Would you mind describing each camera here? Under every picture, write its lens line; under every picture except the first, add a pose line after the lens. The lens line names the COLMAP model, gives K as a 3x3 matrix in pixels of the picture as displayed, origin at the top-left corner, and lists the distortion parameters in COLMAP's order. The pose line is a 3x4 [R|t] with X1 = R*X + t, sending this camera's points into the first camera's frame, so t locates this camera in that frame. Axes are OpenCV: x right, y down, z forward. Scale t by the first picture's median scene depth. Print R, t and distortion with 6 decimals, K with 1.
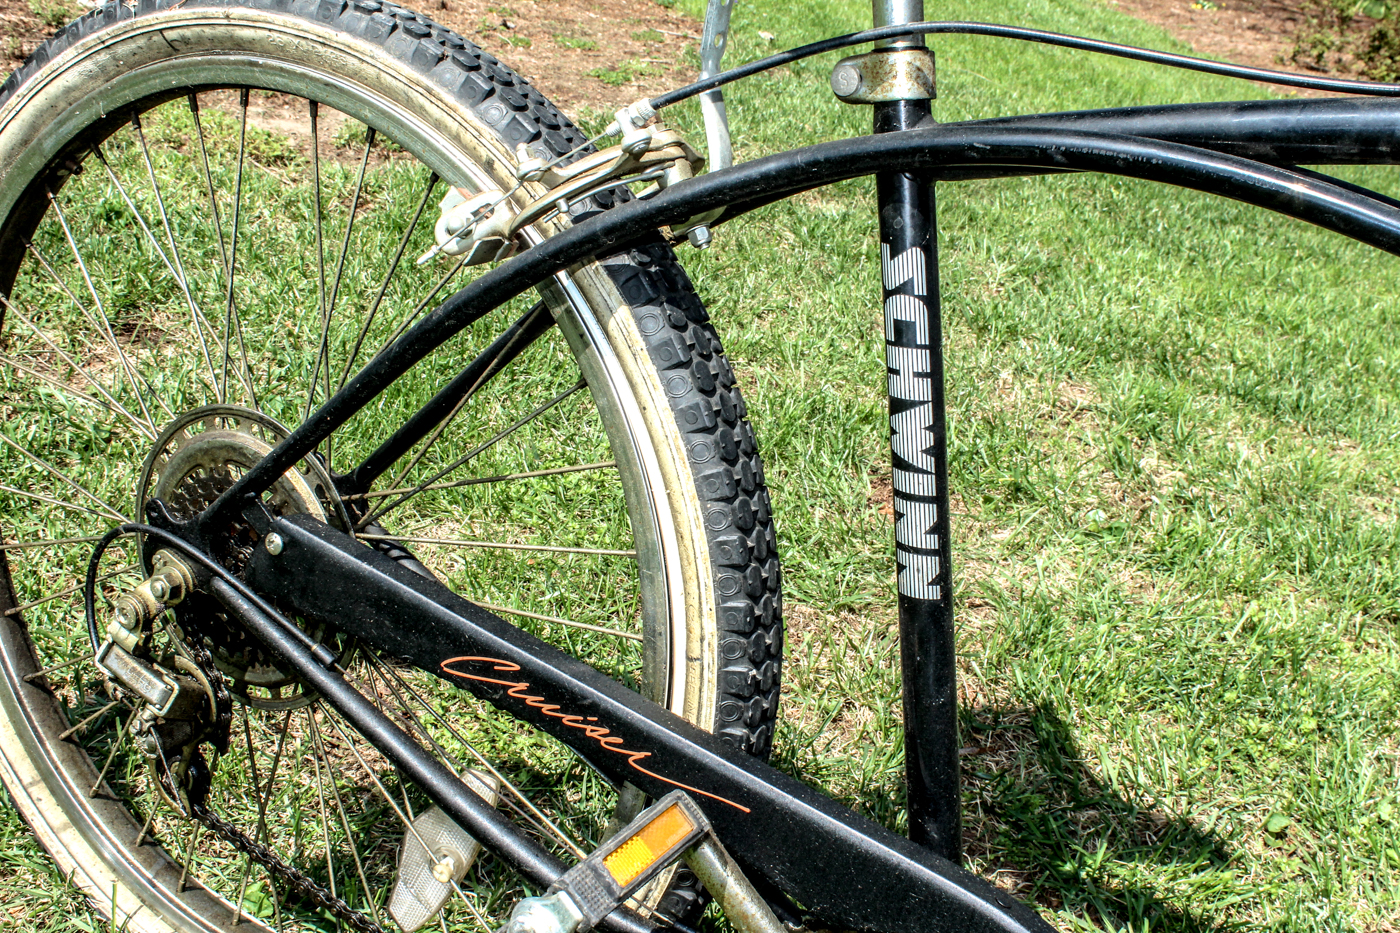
lens RADIAL K [[1321.7, 0, 699.8], [0, 1321.7, 466.4], [0, 0, 1]] dist [-0.069242, 0.000000]
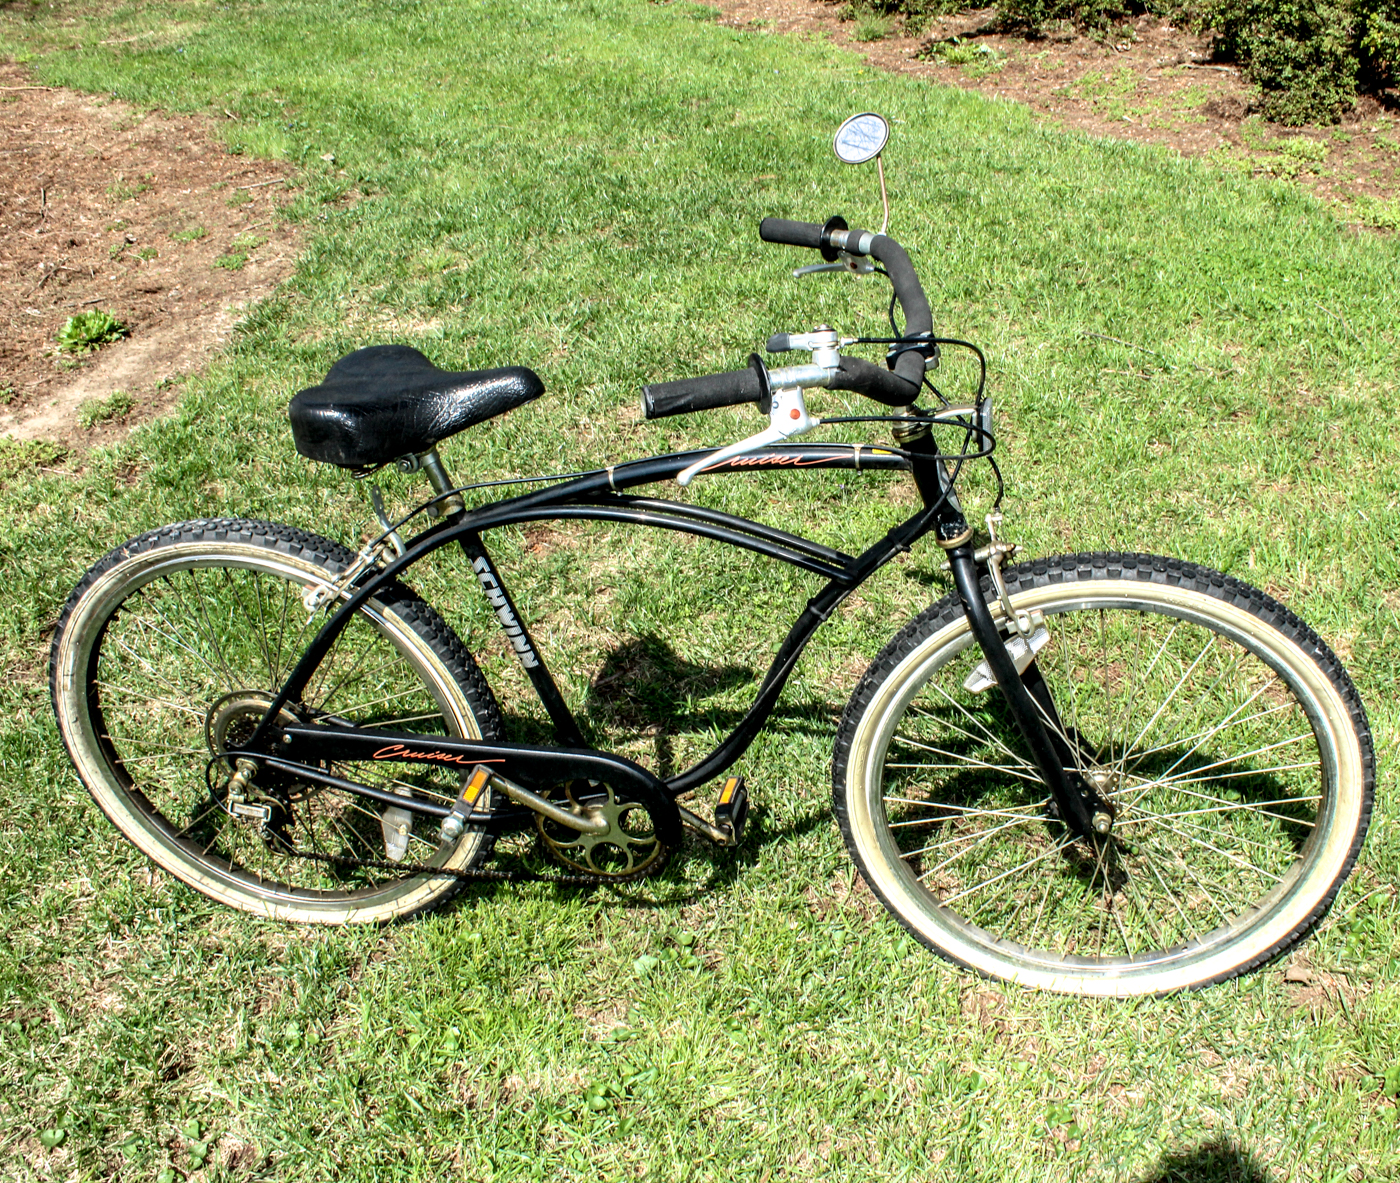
lens RADIAL K [[1427.6, 0, 701.5], [0, 1427.6, 592.3], [0, 0, 1]] dist [-0.140519, 0.000000]
pose [[0.910001, -0.390113, 0.140391, 0.118049], [0.357795, 0.910000, 0.209483, -0.475572], [-0.209477, -0.140398, 0.967682, -1.705392]]
